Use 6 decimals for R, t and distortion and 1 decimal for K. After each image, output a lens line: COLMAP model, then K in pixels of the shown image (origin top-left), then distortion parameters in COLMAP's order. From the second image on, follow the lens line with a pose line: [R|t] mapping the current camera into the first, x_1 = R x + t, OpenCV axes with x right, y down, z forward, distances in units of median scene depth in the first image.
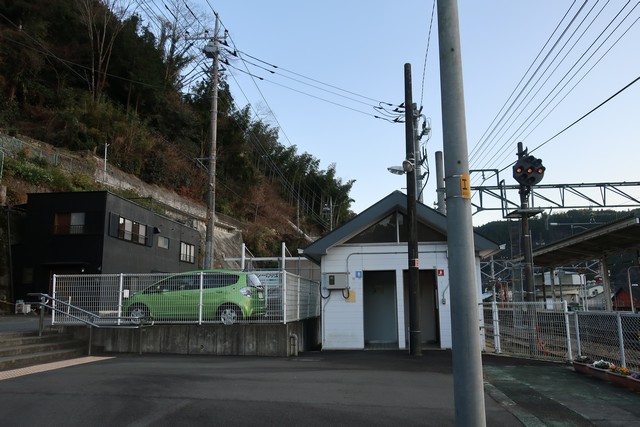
lens RADIAL K [[499.6, 0, 319.8], [0, 499.6, 212.2], [0, 0, 1]] dist [-0.007656, -0.003657]
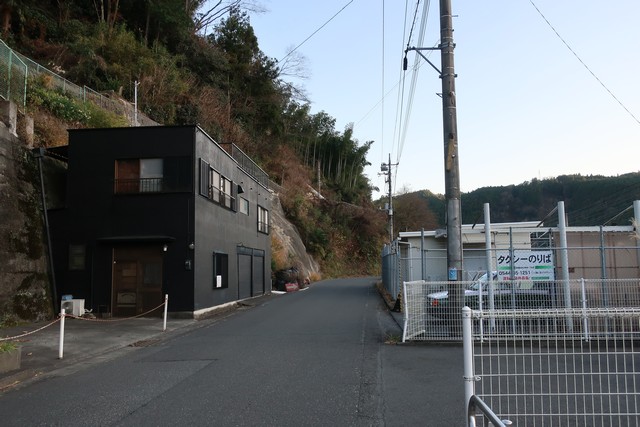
lens RADIAL K [[499.6, 0, 322.4], [0, 499.6, 216.8], [0, 0, 1]] dist [-0.007656, -0.003657]
pose [[0.999525, -0.005695, 0.030278, -0.154051], [0.003396, 0.997142, 0.075470, 0.014787], [-0.030621, -0.075332, 0.996688, 0.188178]]
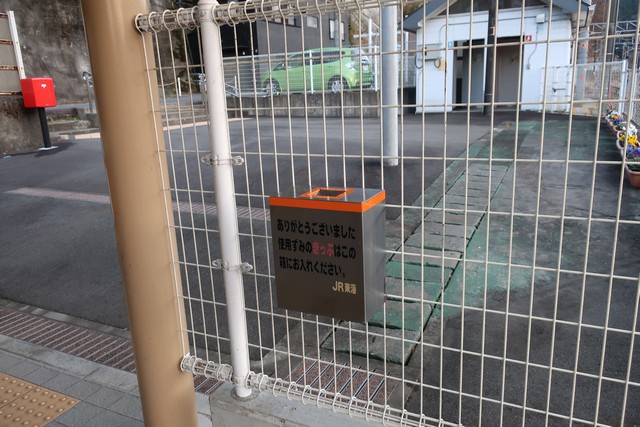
lens RADIAL K [[499.6, 0, 321.5], [0, 499.6, 212.8], [0, 0, 1]] dist [-0.007656, -0.003657]
pose [[0.942315, 0.054058, -0.330334, 0.056201], [0.092623, 0.906227, 0.412520, -0.005447], [0.321657, -0.419321, 0.848944, -0.050858]]
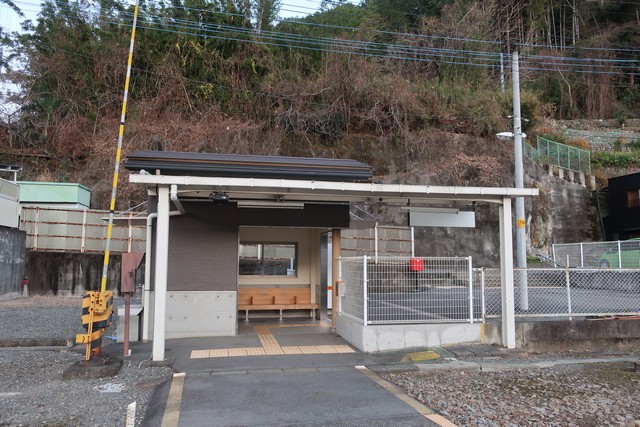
lens RADIAL K [[499.6, 0, 321.0], [0, 499.6, 213.0], [0, 0, 1]] dist [-0.007656, -0.003657]
pose [[0.304597, -0.081774, -0.948965, 0.250621], [0.167481, 0.985383, -0.031154, -0.019288], [0.937641, -0.149444, 0.313840, -0.093428]]
